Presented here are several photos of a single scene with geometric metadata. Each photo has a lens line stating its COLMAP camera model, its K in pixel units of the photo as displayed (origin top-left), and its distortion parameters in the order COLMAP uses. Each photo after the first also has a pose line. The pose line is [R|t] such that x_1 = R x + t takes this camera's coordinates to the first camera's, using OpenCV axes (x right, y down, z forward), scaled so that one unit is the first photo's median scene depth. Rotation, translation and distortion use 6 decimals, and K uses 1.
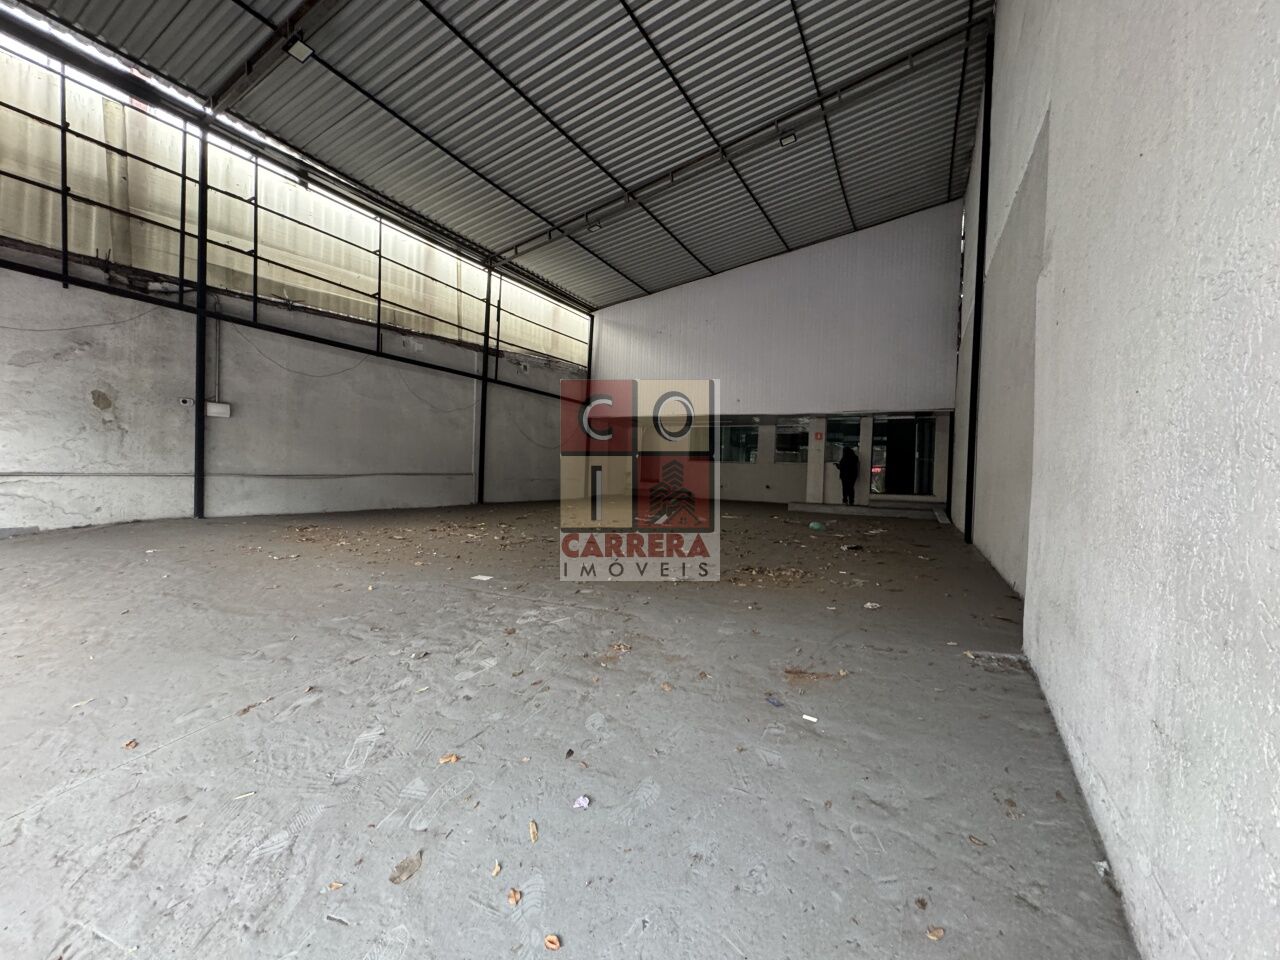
lens RADIAL K [[505.4, 0, 640.4], [0, 505.4, 483.0], [0, 0, 1]] dist [-0.006976, -0.000045]
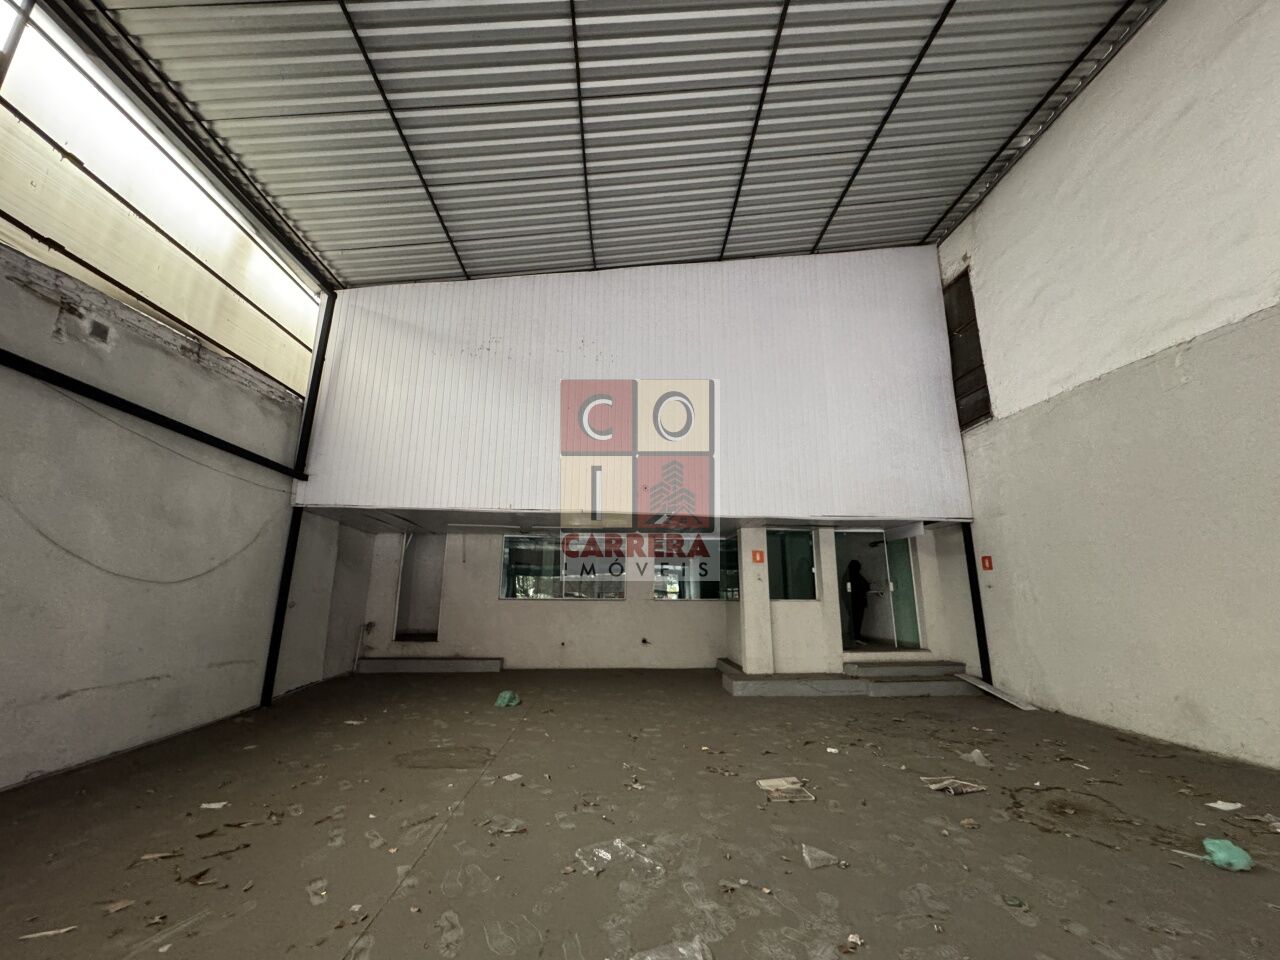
lens RADIAL K [[505.4, 0, 640.4], [0, 505.4, 483.0], [0, 0, 1]] dist [-0.006976, -0.000045]
pose [[0.853501, 0.086417, 0.513876, -0.101214], [0.035378, 0.974268, -0.222599, -0.057850], [-0.519889, 0.208168, 0.828481, 0.650867]]
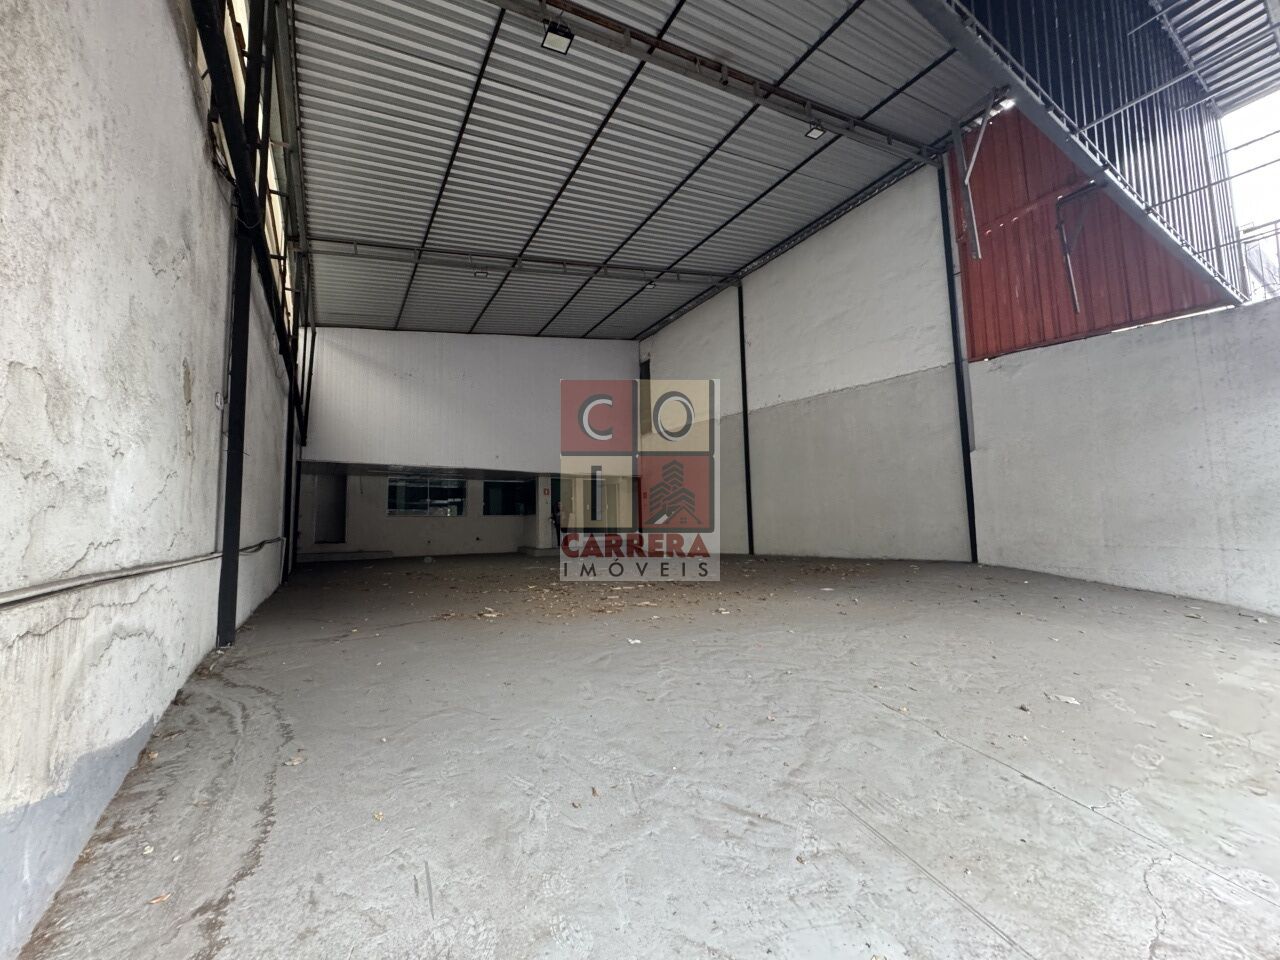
lens RADIAL K [[505.4, 0, 640.4], [0, 505.4, 483.0], [0, 0, 1]] dist [-0.006976, -0.000045]
pose [[0.497622, 0.034812, 0.866695, -0.670230], [0.061444, 0.995270, -0.075255, -0.011400], [-0.865215, 0.090701, 0.493129, 0.256606]]
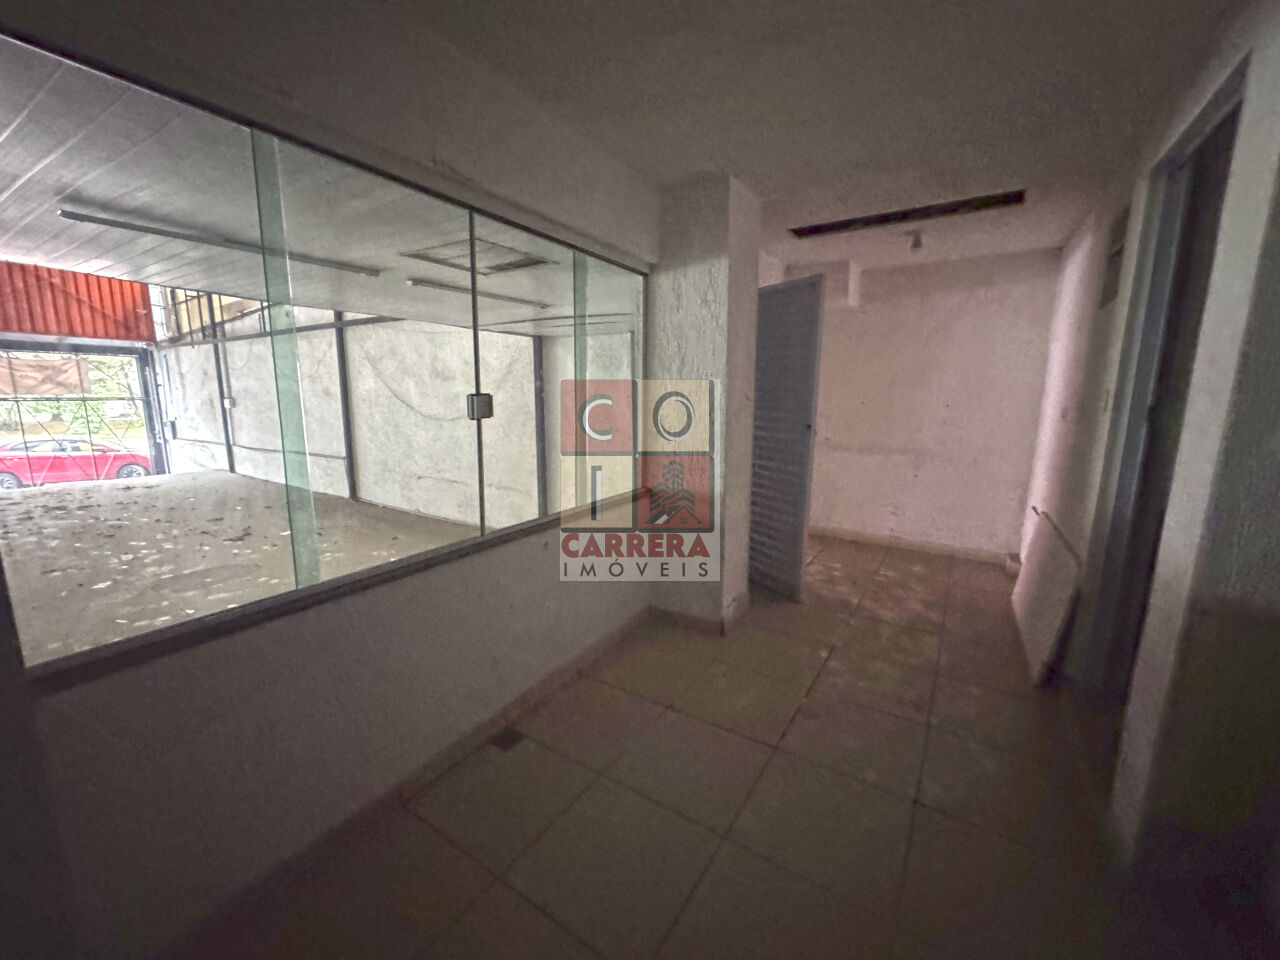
lens RADIAL K [[505.4, 0, 640.4], [0, 505.4, 483.0], [0, 0, 1]] dist [-0.006976, -0.000045]
pose [[-0.075868, 0.141121, -0.987081, 0.387167], [-0.032815, 0.989045, 0.143924, -0.104474], [0.996578, 0.043310, -0.070406, 1.497128]]
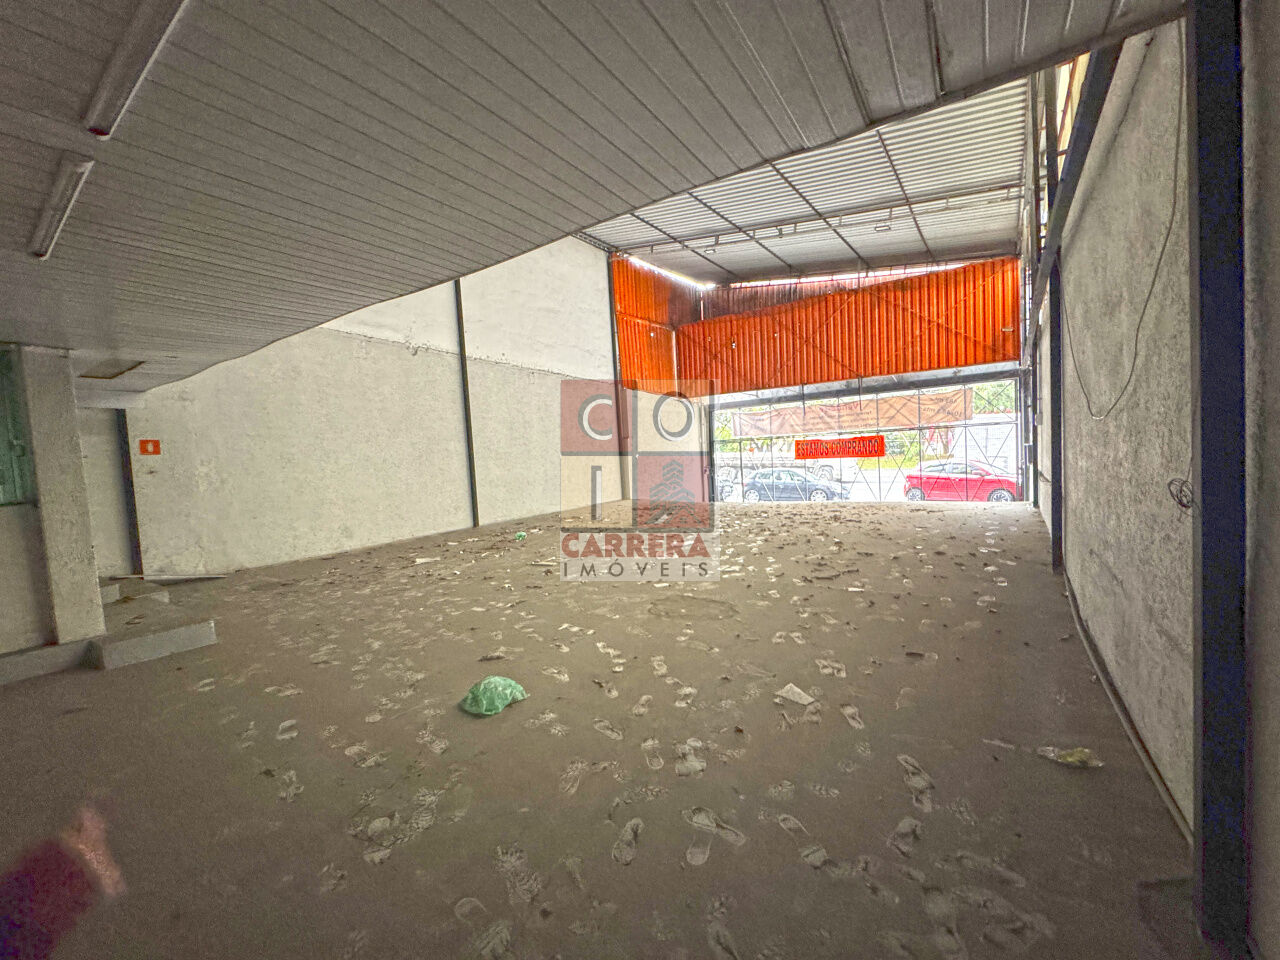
lens RADIAL K [[512.4, 0, 641.5], [0, 512.4, 484.1], [0, 0, 1]] dist [-0.002180, -0.000128]
pose [[-0.992663, 0.016184, 0.119825, -0.023251], [0.027072, 0.995592, 0.089797, -0.080180], [-0.117843, 0.092382, -0.988726, 1.483375]]
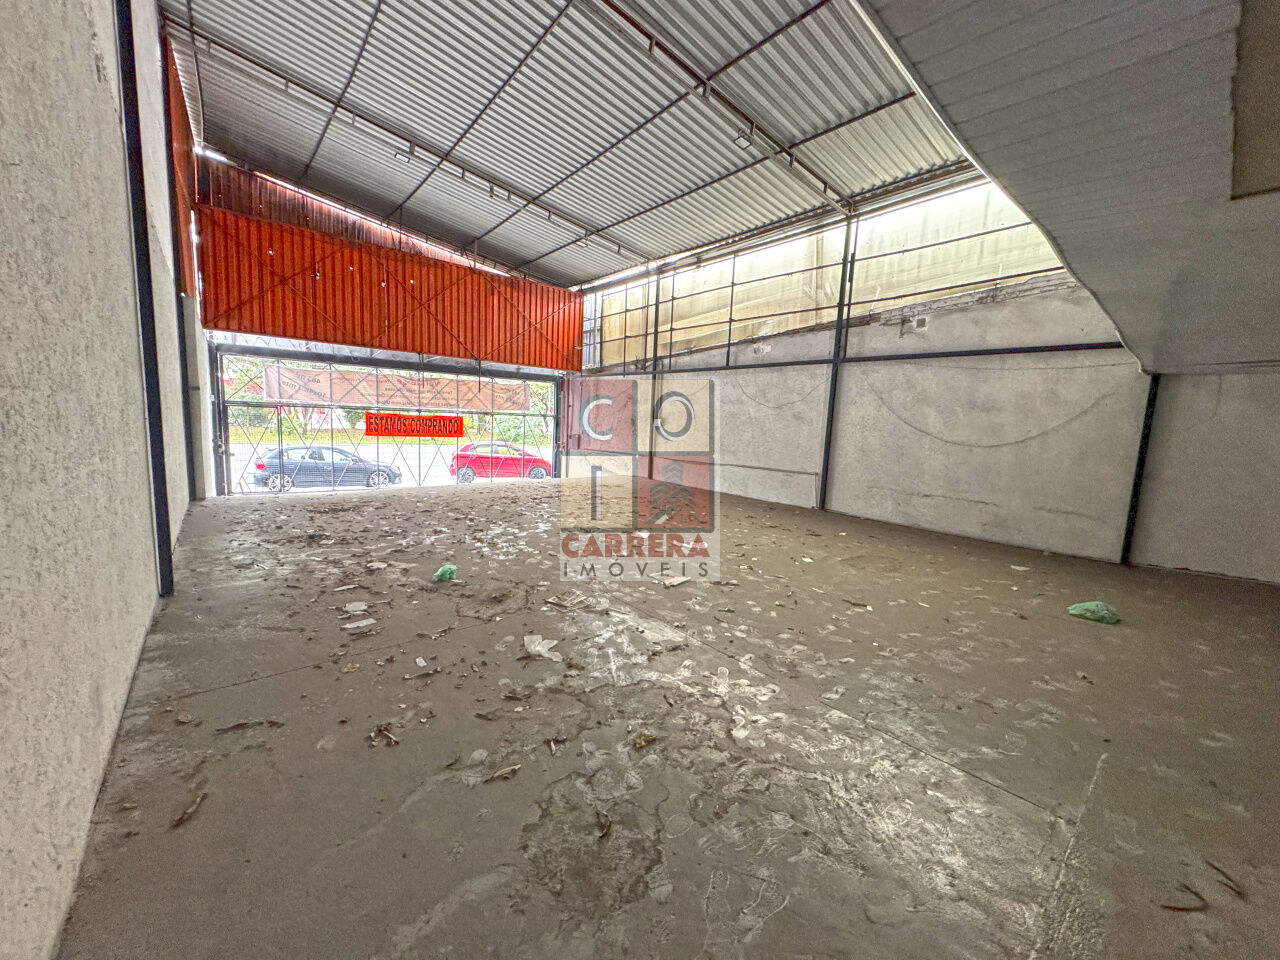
lens RADIAL K [[505.4, 0, 640.4], [0, 505.4, 483.0], [0, 0, 1]] dist [-0.006976, -0.000045]
pose [[-0.374128, 0.068265, -0.924861, 0.592143], [-0.076606, 0.991604, 0.104181, -0.070557], [0.924207, 0.109827, -0.365758, 1.042577]]
